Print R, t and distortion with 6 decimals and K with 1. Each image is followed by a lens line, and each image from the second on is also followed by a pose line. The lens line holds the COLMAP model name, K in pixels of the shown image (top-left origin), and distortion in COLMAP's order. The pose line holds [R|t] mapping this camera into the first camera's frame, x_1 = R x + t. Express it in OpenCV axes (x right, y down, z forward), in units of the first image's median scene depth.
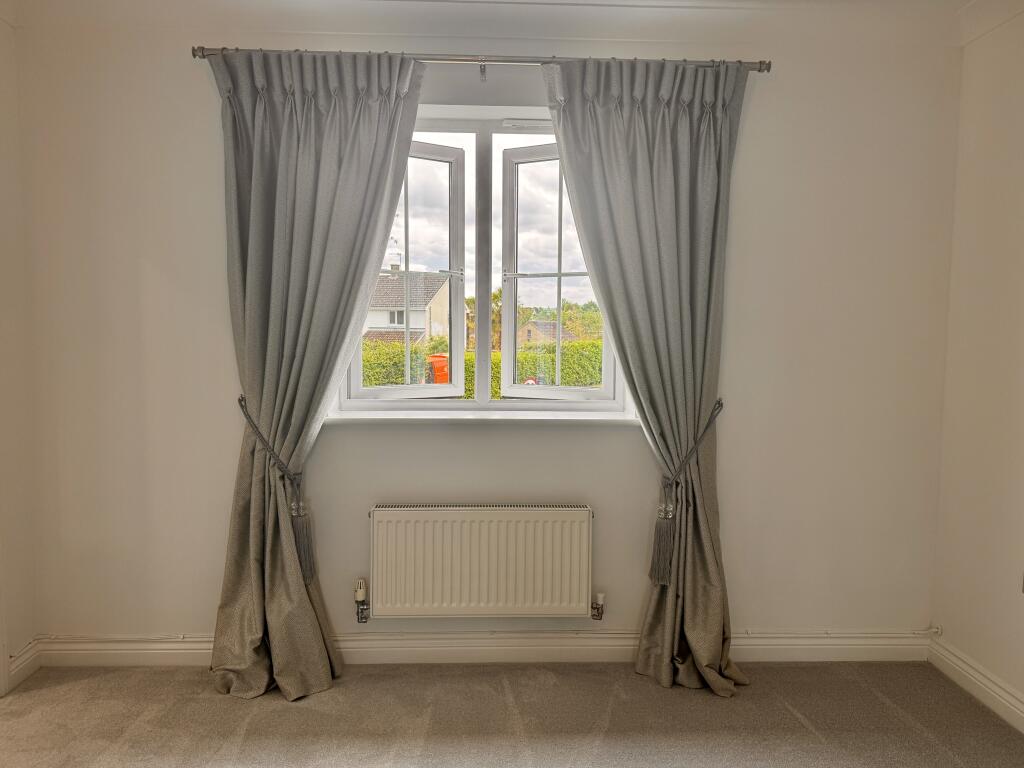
lens RADIAL K [[724.9, 0, 512.0], [0, 724.9, 384.0], [0, 0, 1]] dist [0.004685, -0.002142]
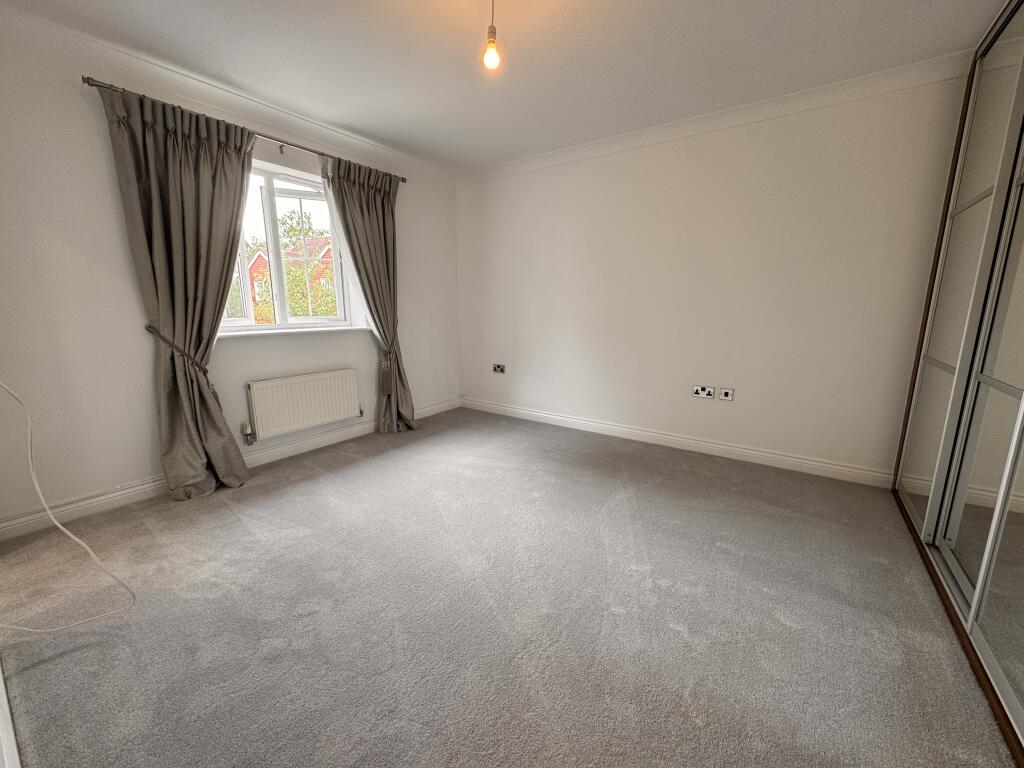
lens RADIAL K [[410.9, 0, 512.0], [0, 410.9, 384.0], [0, 0, 1]] dist [0.000476, -0.000153]
pose [[0.603851, -0.157838, 0.781314, -0.634536], [0.055745, 0.986161, 0.156137, 0.049290], [-0.795146, -0.050729, 0.604293, -0.174034]]
